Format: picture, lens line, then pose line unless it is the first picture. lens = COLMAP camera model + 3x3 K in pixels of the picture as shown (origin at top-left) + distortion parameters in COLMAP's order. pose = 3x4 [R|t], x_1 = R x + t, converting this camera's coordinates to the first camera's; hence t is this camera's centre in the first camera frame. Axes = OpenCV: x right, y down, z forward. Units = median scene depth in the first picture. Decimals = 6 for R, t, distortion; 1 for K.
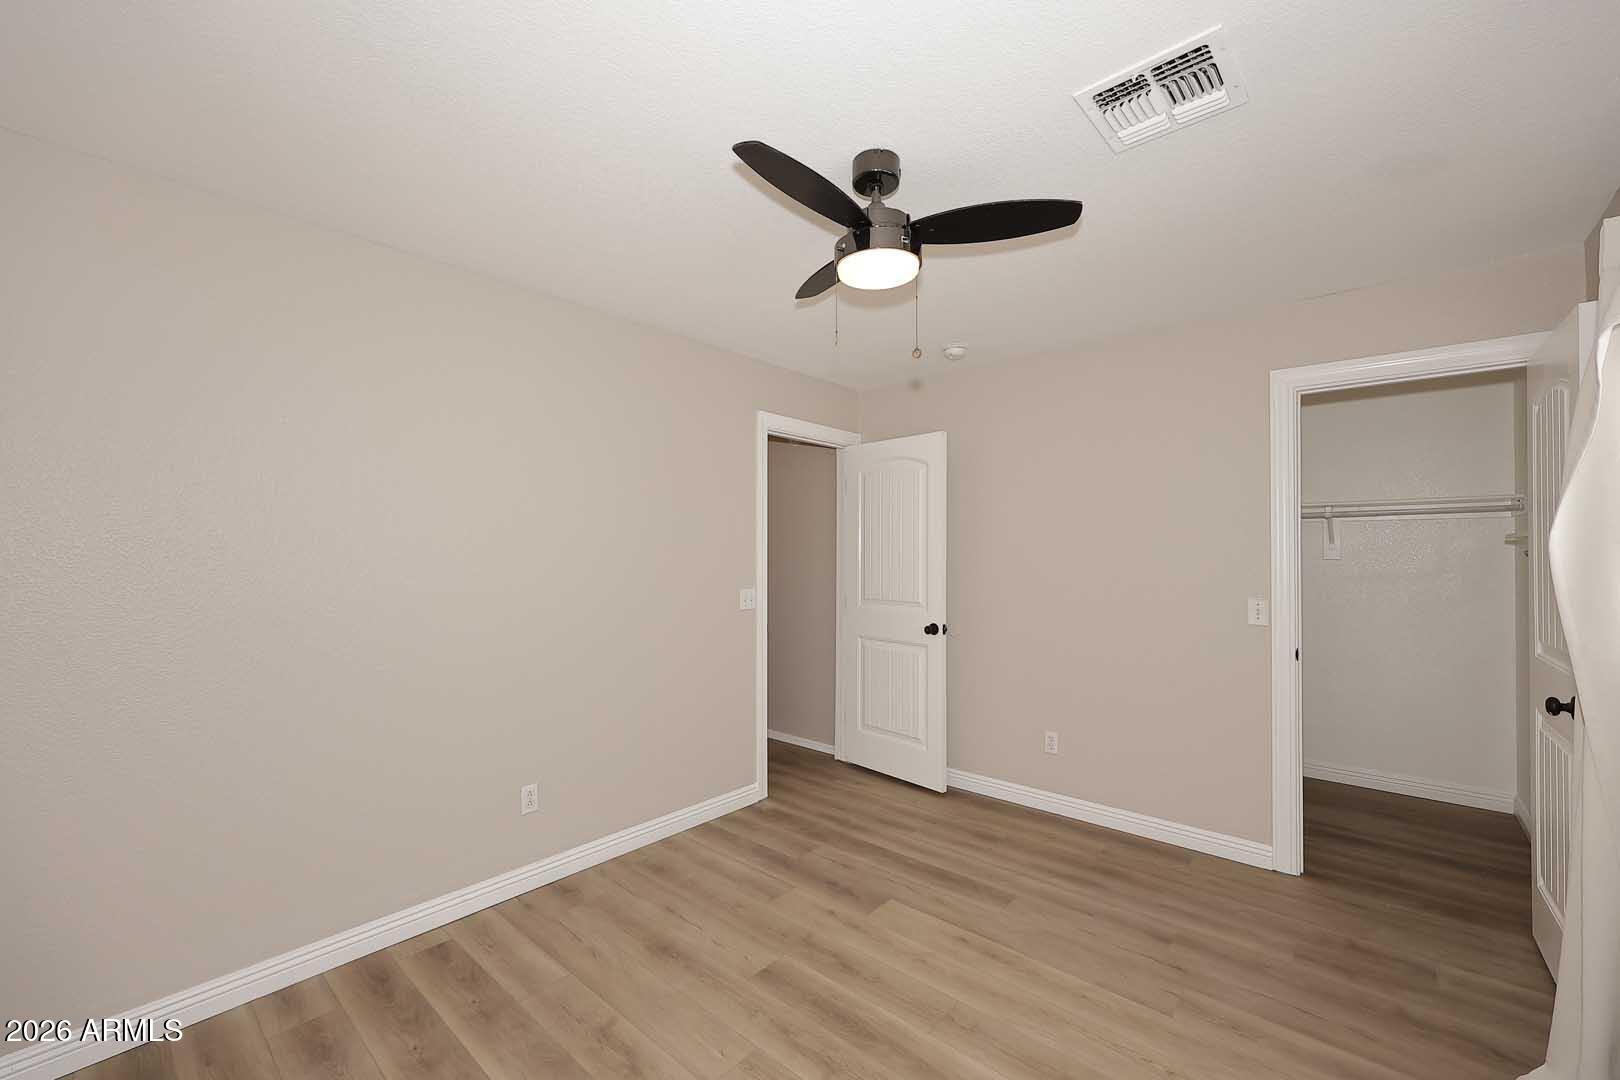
lens RADIAL K [[659.7, 0, 812.5], [0, 659.7, 550.2], [0, 0, 1]] dist [0.000061, 0.000012]
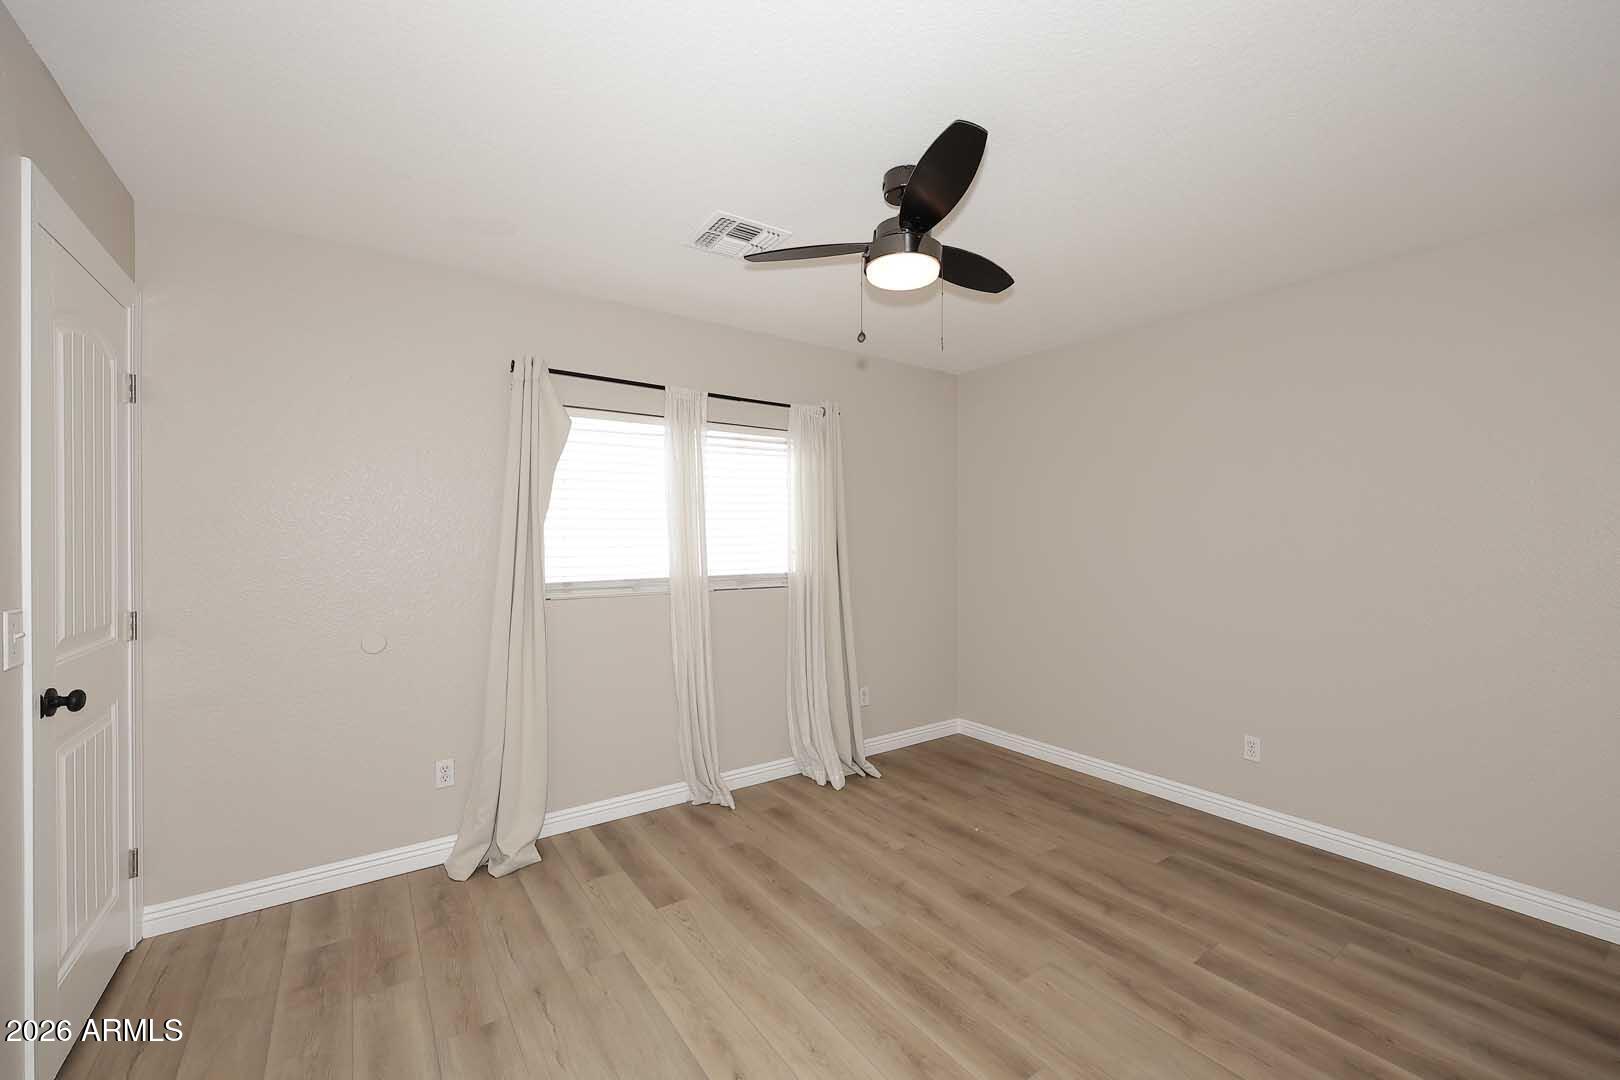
lens RADIAL K [[659.7, 0, 803.9], [0, 659.7, 540.1], [0, 0, 1]] dist [0.000061, 0.000012]
pose [[-0.973195, 0.001576, 0.229976, 0.002396], [-0.002654, 0.999833, -0.018082, 0.046924], [-0.229966, -0.018208, -0.973028, 1.982420]]
